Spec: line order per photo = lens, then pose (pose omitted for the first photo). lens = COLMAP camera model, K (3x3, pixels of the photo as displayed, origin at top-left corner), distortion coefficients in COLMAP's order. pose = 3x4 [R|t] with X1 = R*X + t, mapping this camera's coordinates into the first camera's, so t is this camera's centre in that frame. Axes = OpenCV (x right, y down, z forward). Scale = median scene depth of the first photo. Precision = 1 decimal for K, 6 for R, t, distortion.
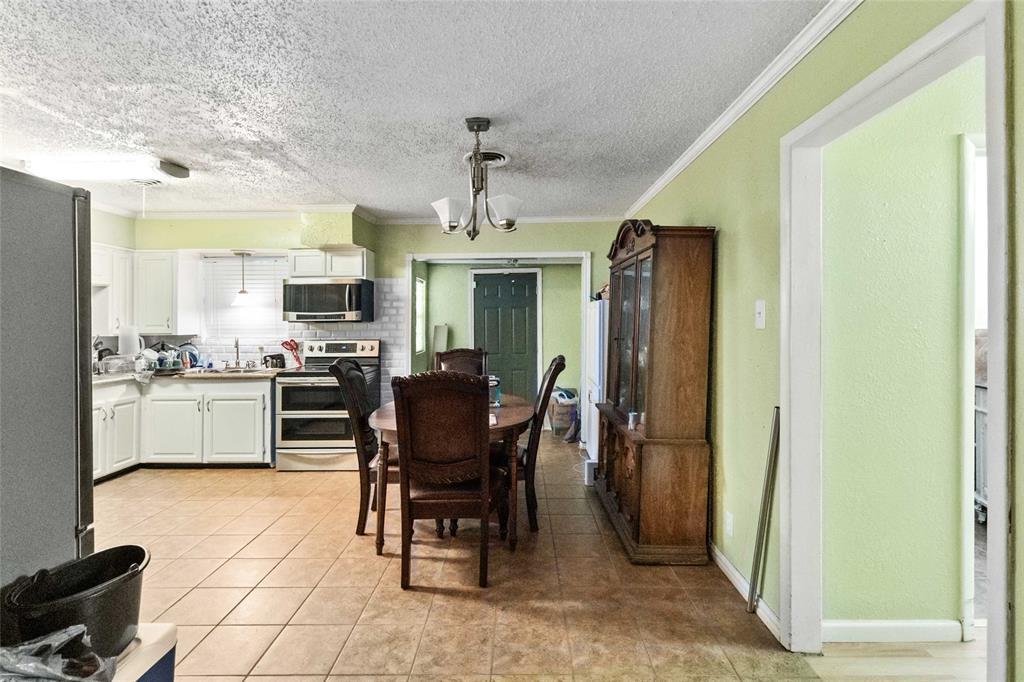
lens RADIAL K [[487.0, 0, 505.1], [0, 487.0, 324.4], [0, 0, 1]] dist [-0.006179, 0.001606]
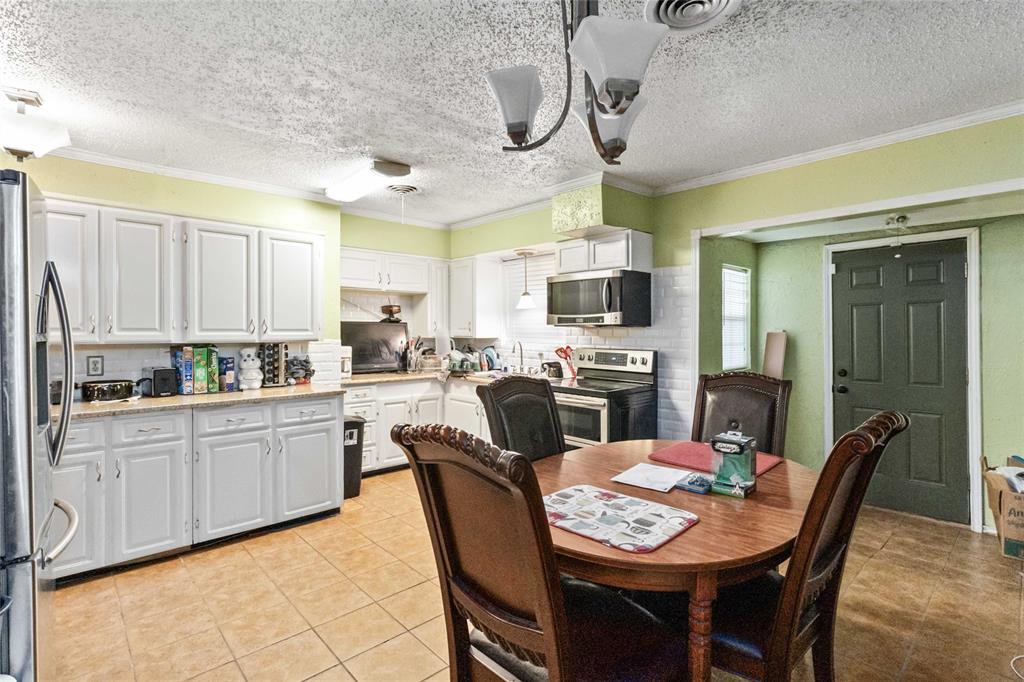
lens RADIAL K [[487.0, 0, 506.2], [0, 487.0, 325.0], [0, 0, 1]] dist [-0.006179, 0.001606]
pose [[0.702081, 0.003535, -0.712088, 0.110725], [-0.008965, 0.999952, -0.003876, -0.002517], [0.712040, 0.009105, 0.702079, 0.314750]]
